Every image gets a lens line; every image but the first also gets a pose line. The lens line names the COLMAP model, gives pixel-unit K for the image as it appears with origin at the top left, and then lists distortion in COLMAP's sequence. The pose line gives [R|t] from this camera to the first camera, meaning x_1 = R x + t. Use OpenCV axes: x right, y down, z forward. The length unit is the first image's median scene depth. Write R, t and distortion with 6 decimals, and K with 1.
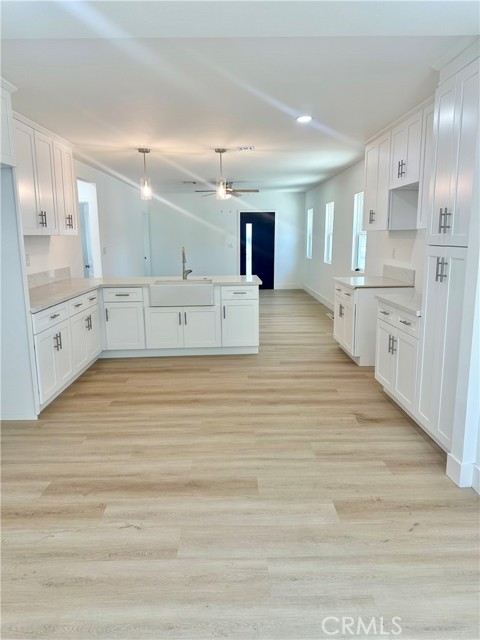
lens RADIAL K [[453.1, 0, 238.3], [0, 453.1, 318.1], [0, 0, 1]] dist [-0.003677, -0.000321]
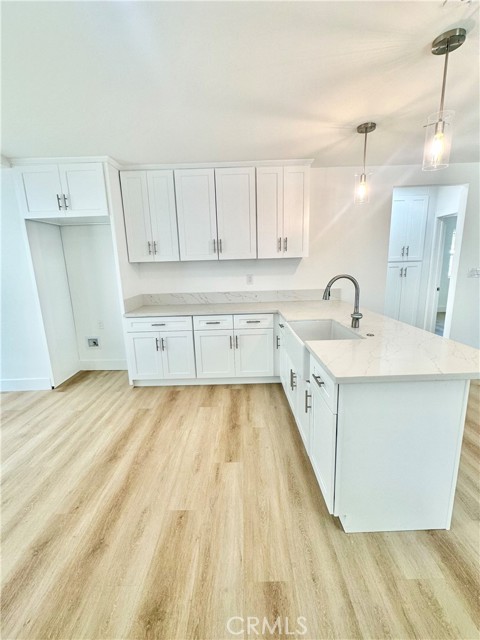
lens RADIAL K [[280.5, 0, 238.6], [0, 280.5, 324.7], [0, 0, 1]] dist [0.000301, -0.000026]
pose [[-0.020750, 0.231676, -0.972572, 0.388366], [-0.153821, 0.960459, 0.232072, -0.237374], [0.987881, 0.154418, 0.015708, 1.278819]]
